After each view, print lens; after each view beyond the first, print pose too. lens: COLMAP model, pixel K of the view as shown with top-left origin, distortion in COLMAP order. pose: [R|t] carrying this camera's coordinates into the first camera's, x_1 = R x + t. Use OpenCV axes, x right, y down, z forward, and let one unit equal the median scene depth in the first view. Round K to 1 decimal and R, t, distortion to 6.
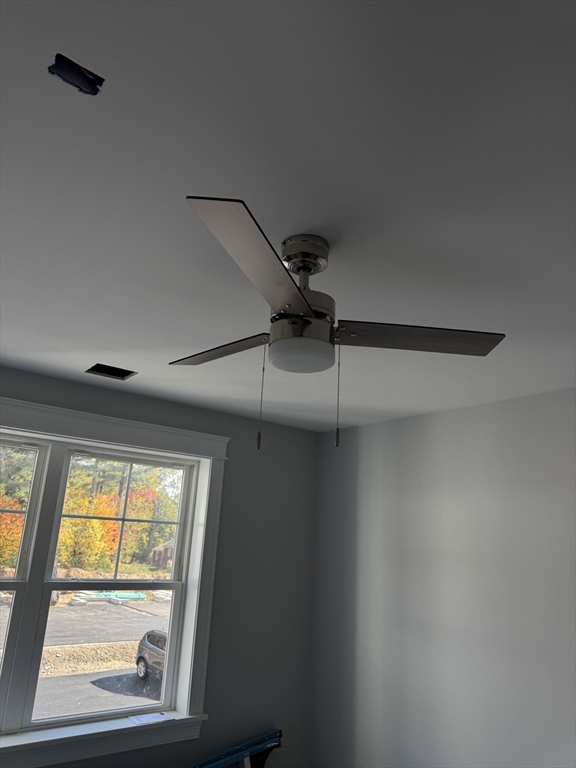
lens RADIAL K [[541.3, 0, 283.2], [0, 541.3, 385.4], [0, 0, 1]] dist [0.078946, -0.103170]
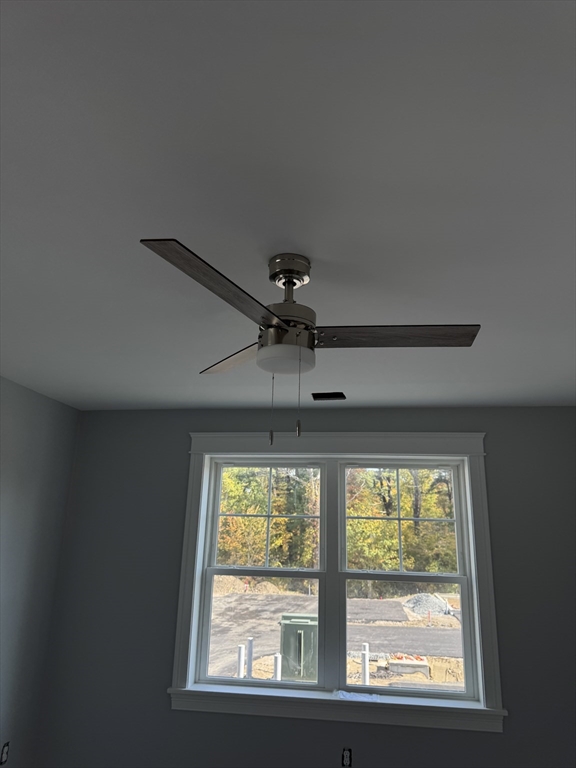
lens RADIAL K [[541.3, 0, 283.2], [0, 541.3, 385.4], [0, 0, 1]] dist [0.078946, -0.103170]
pose [[0.709461, -0.226483, -0.667361, 0.368246], [0.201530, 0.972609, -0.115831, 0.062215], [0.675315, -0.052315, 0.735672, 0.031056]]
